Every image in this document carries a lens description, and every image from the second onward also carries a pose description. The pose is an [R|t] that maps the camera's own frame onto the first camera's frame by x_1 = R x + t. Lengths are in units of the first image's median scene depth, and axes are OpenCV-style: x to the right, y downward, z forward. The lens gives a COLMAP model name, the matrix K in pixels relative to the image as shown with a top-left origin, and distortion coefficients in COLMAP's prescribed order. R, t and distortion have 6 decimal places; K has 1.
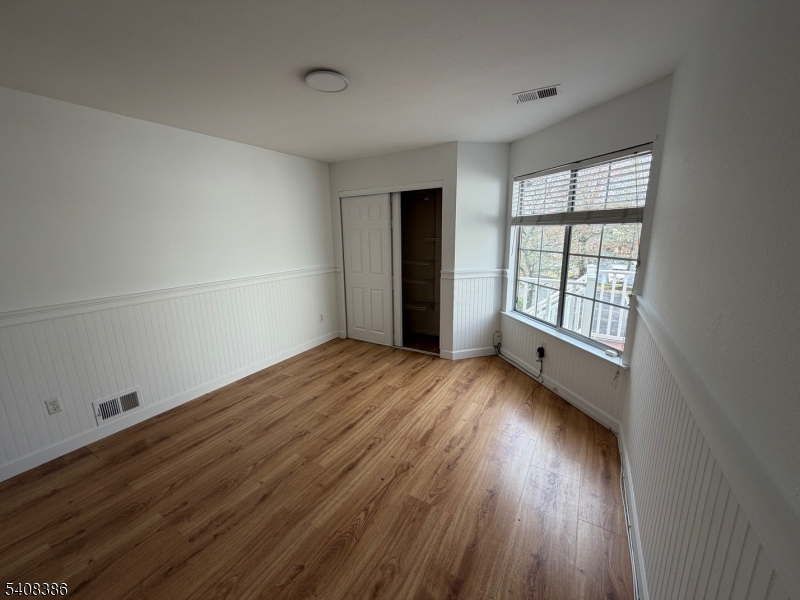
lens RADIAL K [[324.0, 0, 400.0], [0, 324.0, 300.0], [0, 0, 1]] dist [0.002559, 0.000084]
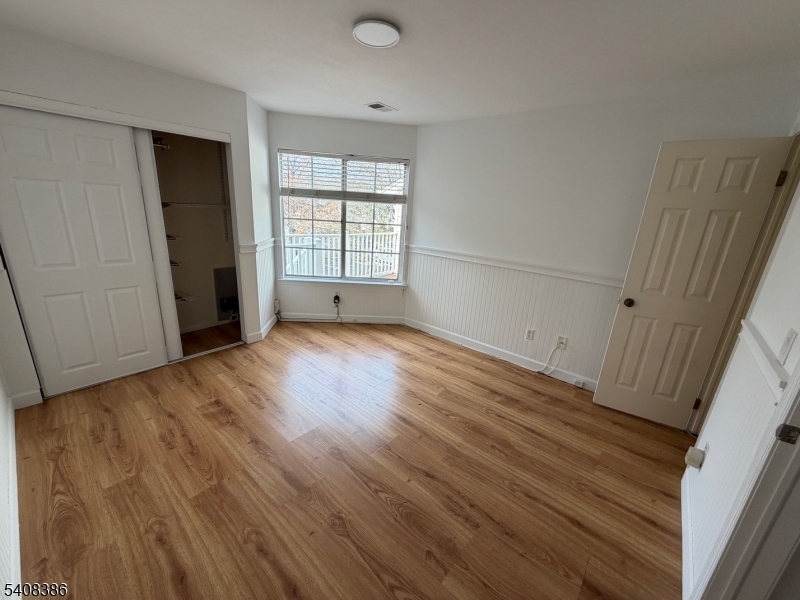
lens RADIAL K [[320.1, 0, 400.0], [0, 320.1, 300.0], [0, 0, 1]] dist [0.000225, 0.000078]
pose [[0.156689, -0.252306, 0.954877, -0.812133], [0.146781, 0.962031, 0.230110, -0.102553], [-0.976680, 0.104102, 0.187773, 0.551802]]
